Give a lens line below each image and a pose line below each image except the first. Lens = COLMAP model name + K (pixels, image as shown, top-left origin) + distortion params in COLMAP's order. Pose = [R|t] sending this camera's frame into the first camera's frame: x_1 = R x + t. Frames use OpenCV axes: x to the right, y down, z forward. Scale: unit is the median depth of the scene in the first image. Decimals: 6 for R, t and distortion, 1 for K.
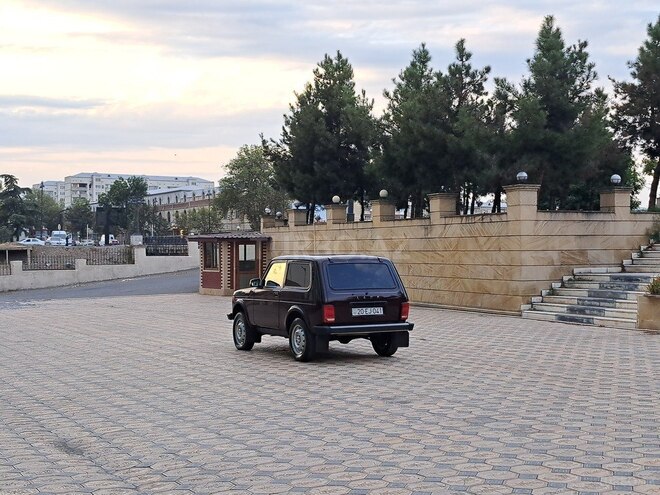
lens RADIAL K [[1030.6, 0, 345.7], [0, 1030.6, 254.6], [0, 0, 1]] dist [0.230039, -0.809592]
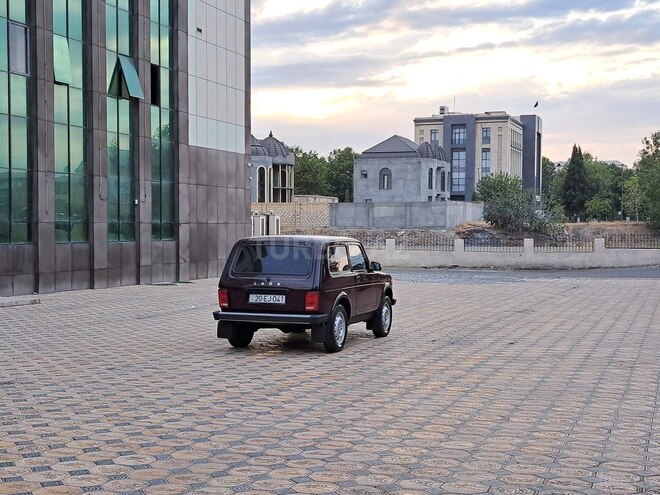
lens RADIAL K [[999.5, 0, 333.8], [0, 999.5, 258.7], [0, 0, 1]] dist [0.232682, -0.832562]
pose [[0.654509, 0.031528, -0.755397, 0.424085], [-0.010885, 0.999420, 0.032281, -0.005384], [0.755976, -0.012906, 0.654472, 0.276282]]
